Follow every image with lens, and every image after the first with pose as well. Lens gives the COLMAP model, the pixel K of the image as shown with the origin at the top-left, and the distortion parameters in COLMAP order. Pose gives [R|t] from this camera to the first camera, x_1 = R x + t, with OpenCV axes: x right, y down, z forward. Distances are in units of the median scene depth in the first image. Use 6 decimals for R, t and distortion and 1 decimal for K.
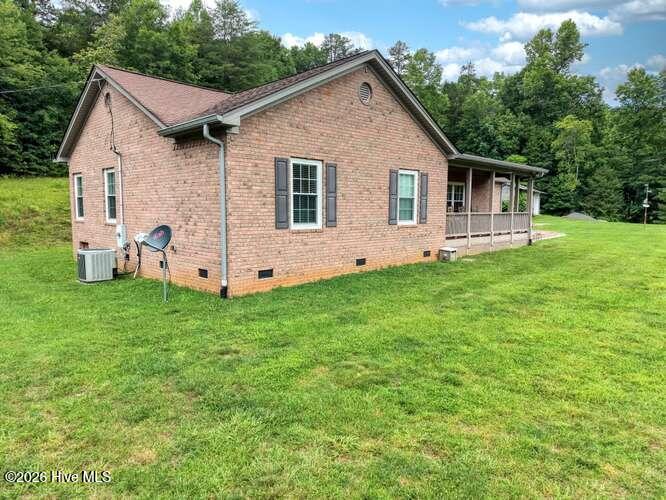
lens RADIAL K [[446.8, 0, 333.0], [0, 446.8, 250.0], [0, 0, 1]] dist [0.008147, -0.000708]
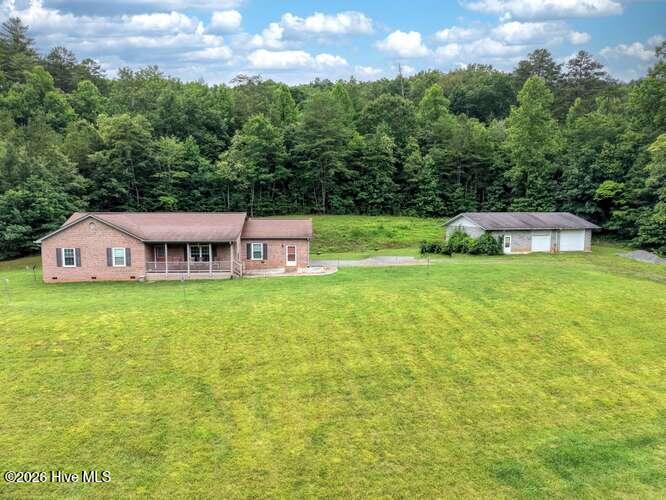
lens RADIAL K [[446.8, 0, 333.0], [0, 446.8, 250.0], [0, 0, 1]] dist [0.008147, -0.000708]
pose [[0.746844, 0.050538, -0.663076, 3.231835], [-0.056818, 0.998311, 0.012093, -0.288013], [0.662567, 0.028643, 0.748454, -0.229627]]
